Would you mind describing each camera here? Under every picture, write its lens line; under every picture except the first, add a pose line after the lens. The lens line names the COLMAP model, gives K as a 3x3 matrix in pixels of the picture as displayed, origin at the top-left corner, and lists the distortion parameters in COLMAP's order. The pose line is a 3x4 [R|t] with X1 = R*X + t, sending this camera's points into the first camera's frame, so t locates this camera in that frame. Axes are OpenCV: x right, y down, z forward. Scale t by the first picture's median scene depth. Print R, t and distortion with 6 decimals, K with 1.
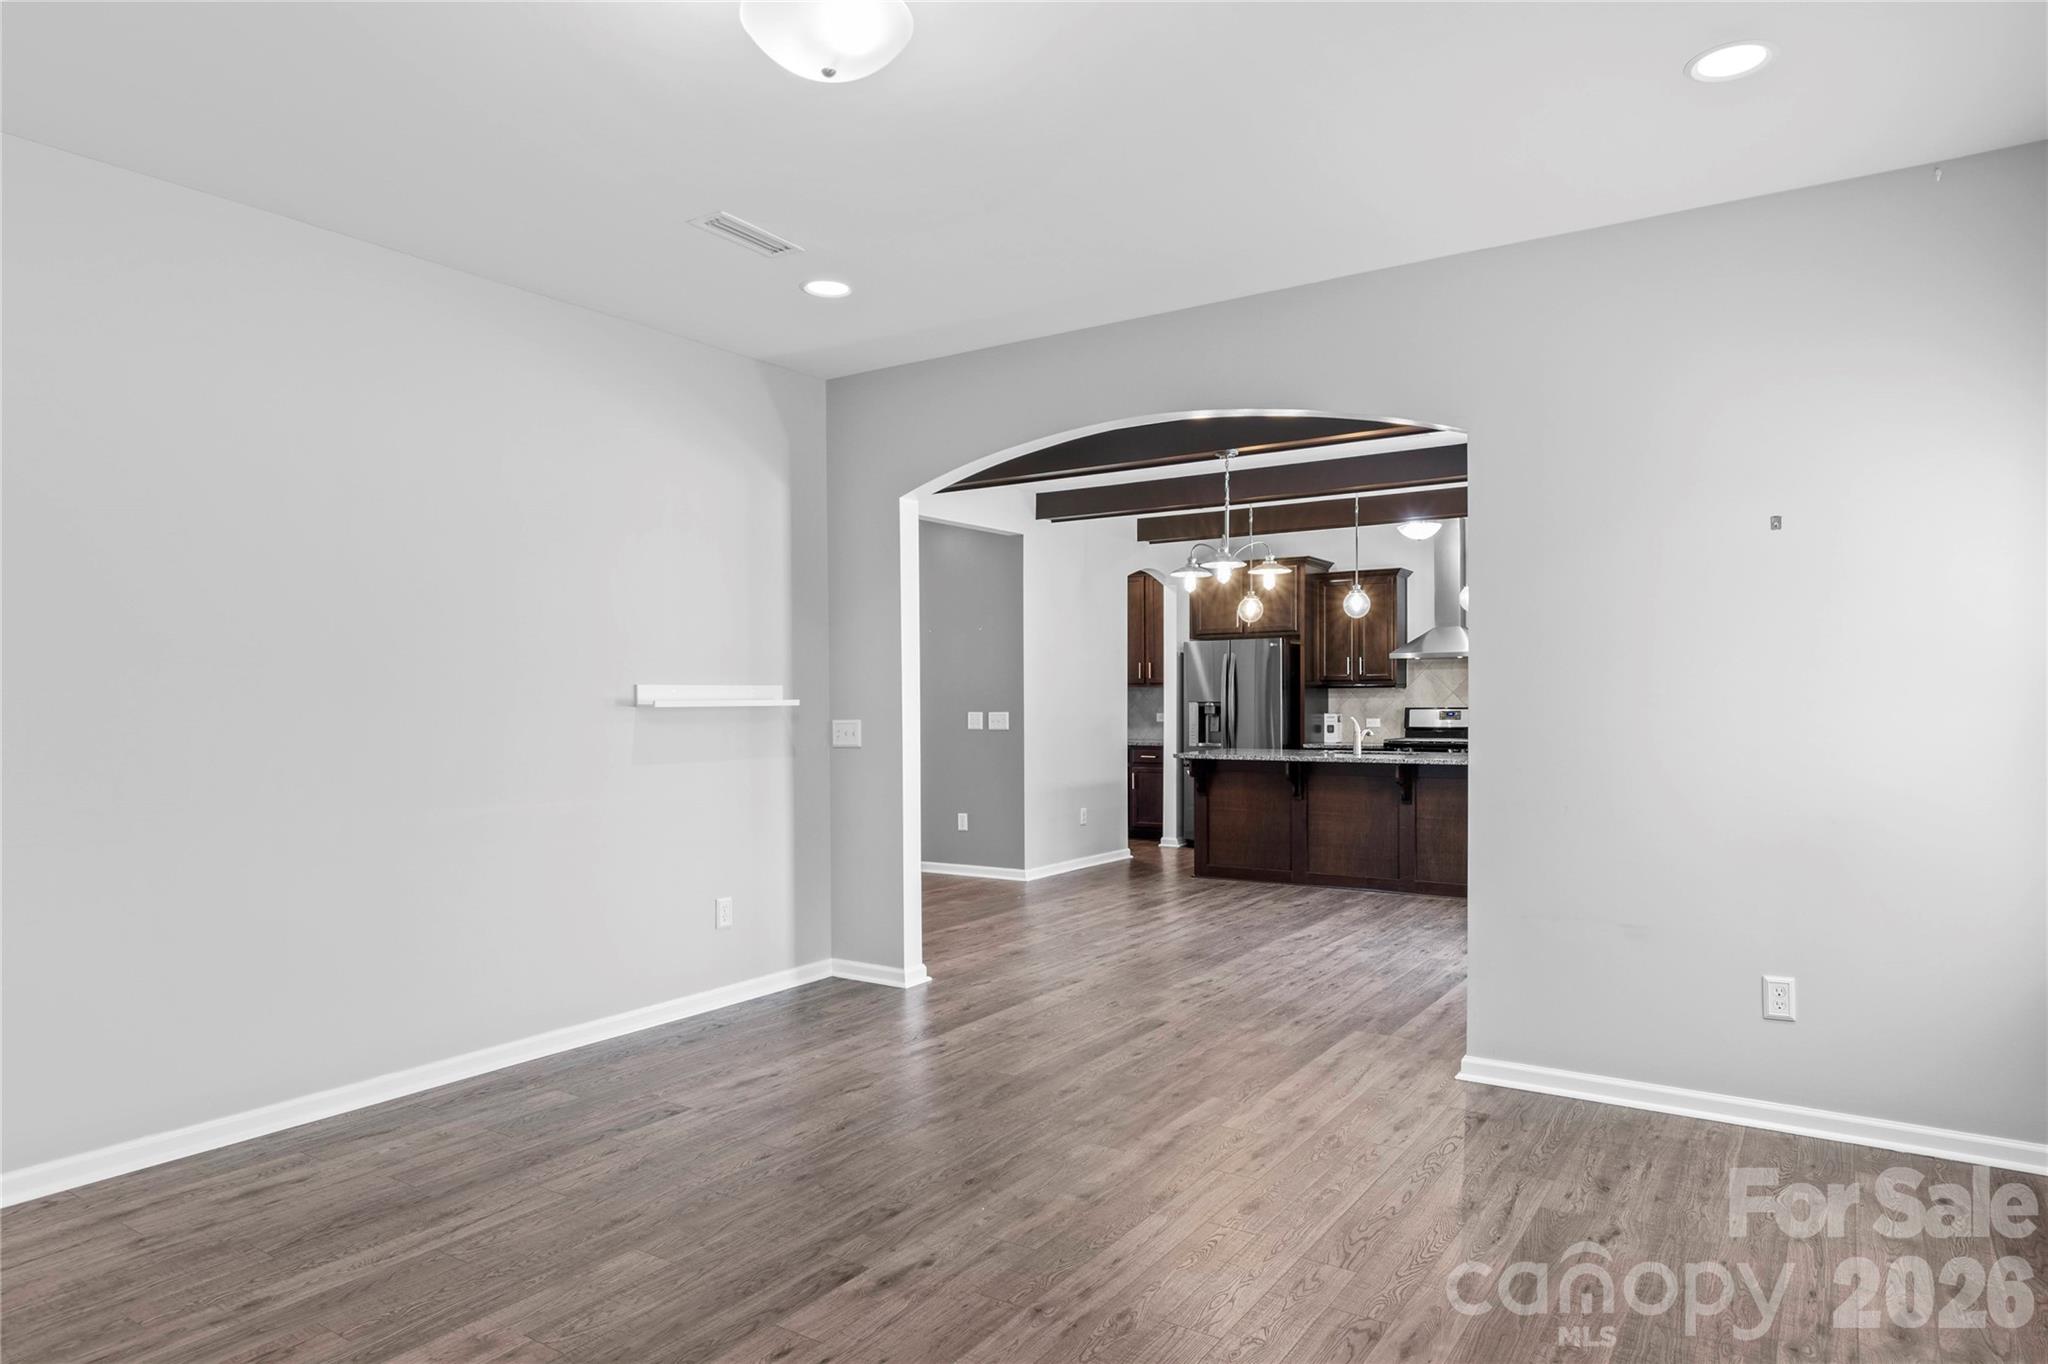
lens RADIAL K [[1169.1, 0, 1039.4], [0, 1169.1, 707.0], [0, 0, 1]] dist [0.001949, 0.000081]
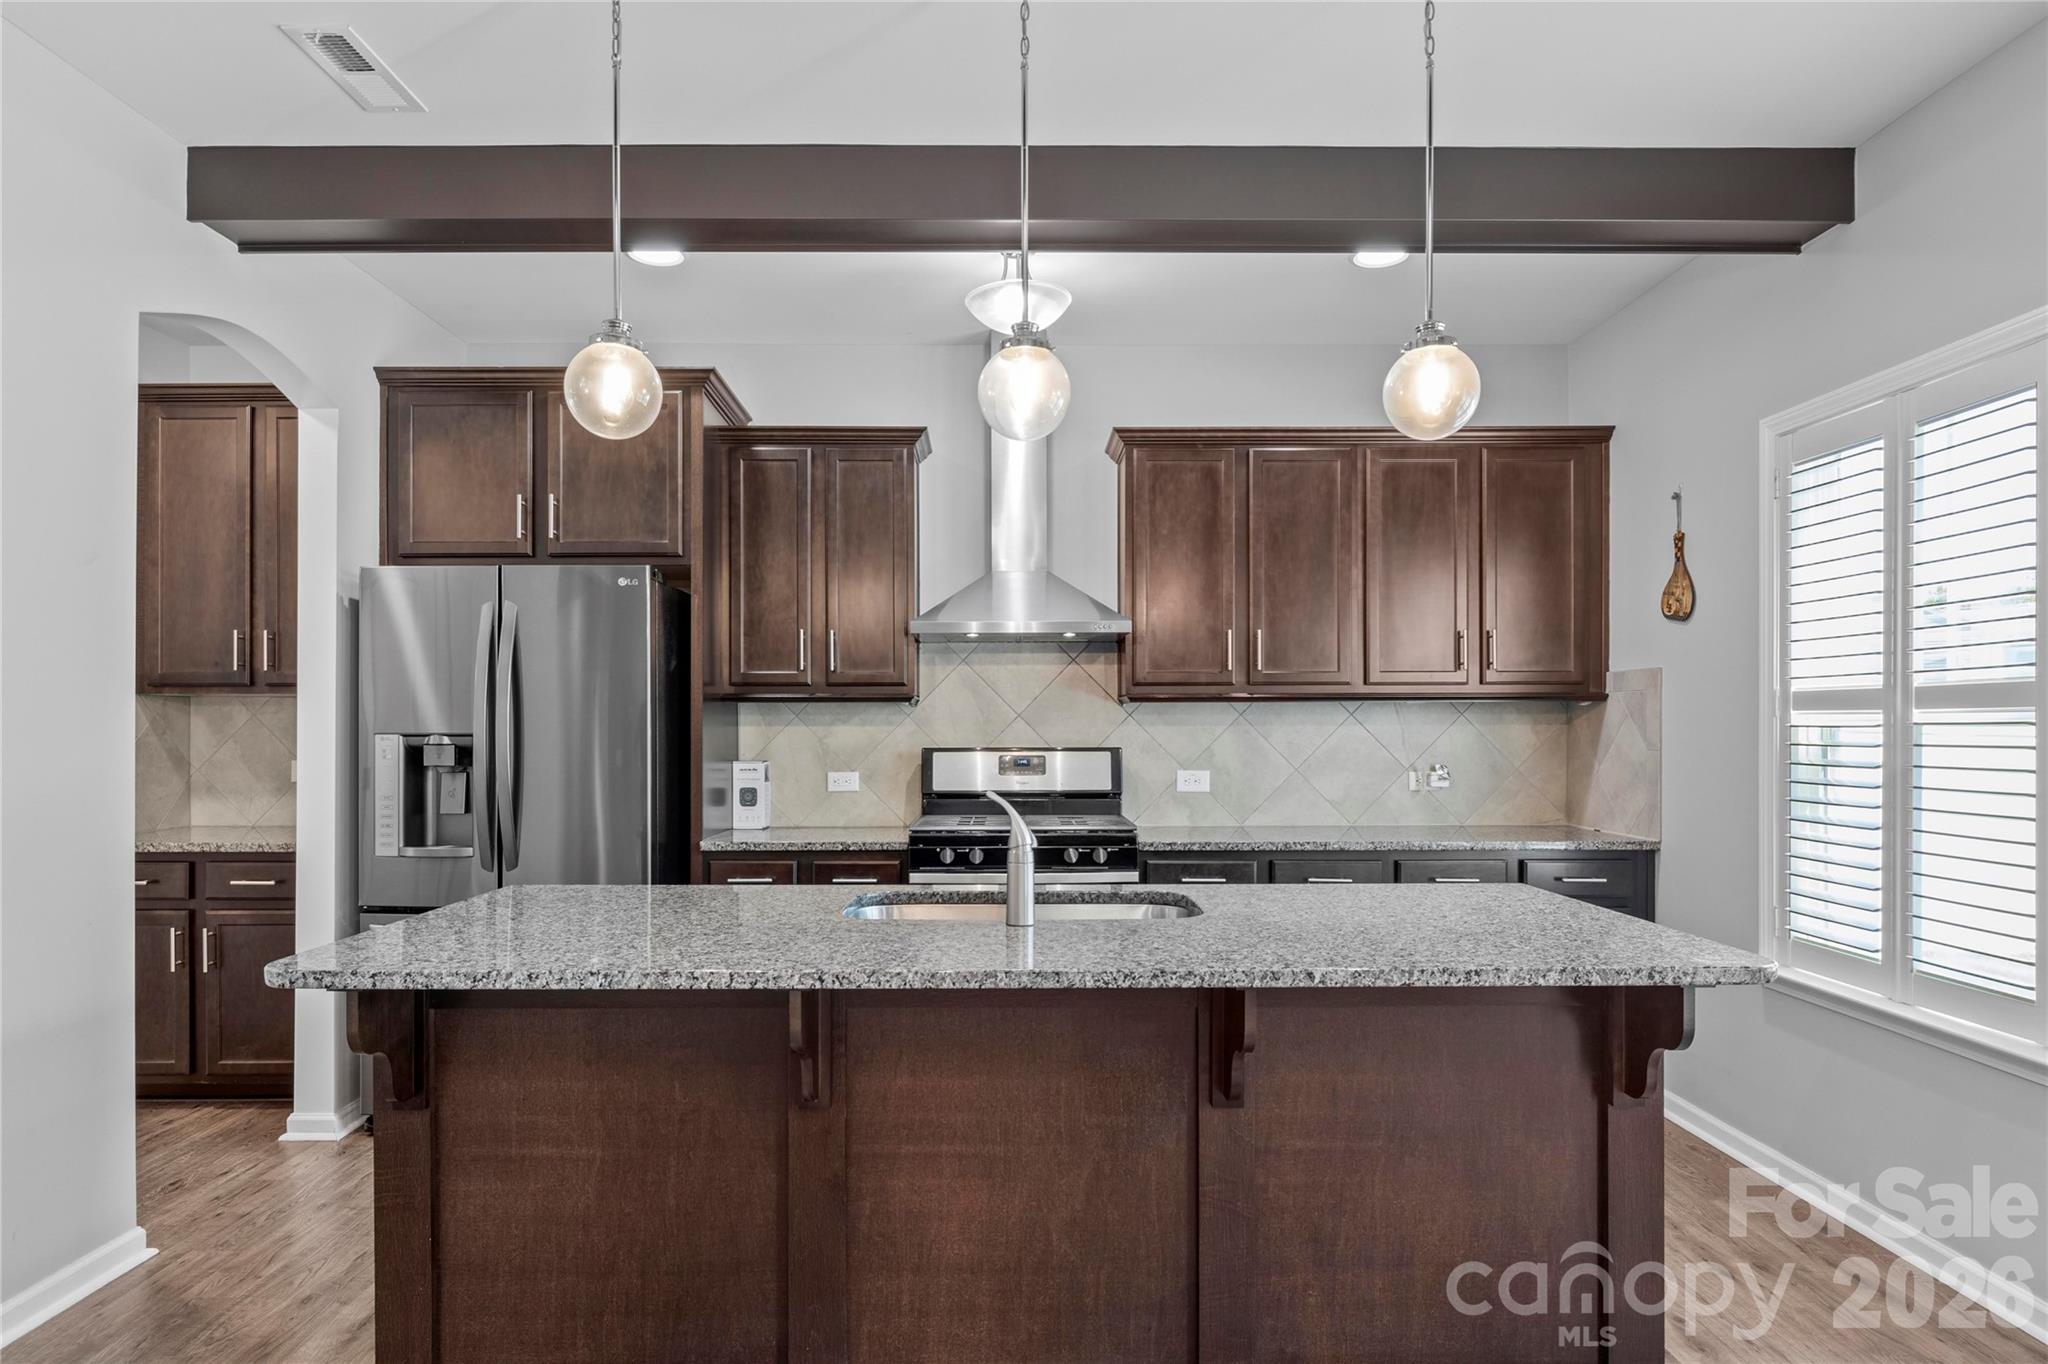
lens RADIAL K [[1185.0, 0, 1021.5], [0, 1185.0, 739.0], [0, 0, 1]] dist [0.004315, 0.001336]
pose [[0.822151, 0.002162, 0.569266, 0.084326], [-0.002439, 0.999997, -0.000276, -0.002784], [-0.569265, -0.001162, 0.822154, 0.591692]]
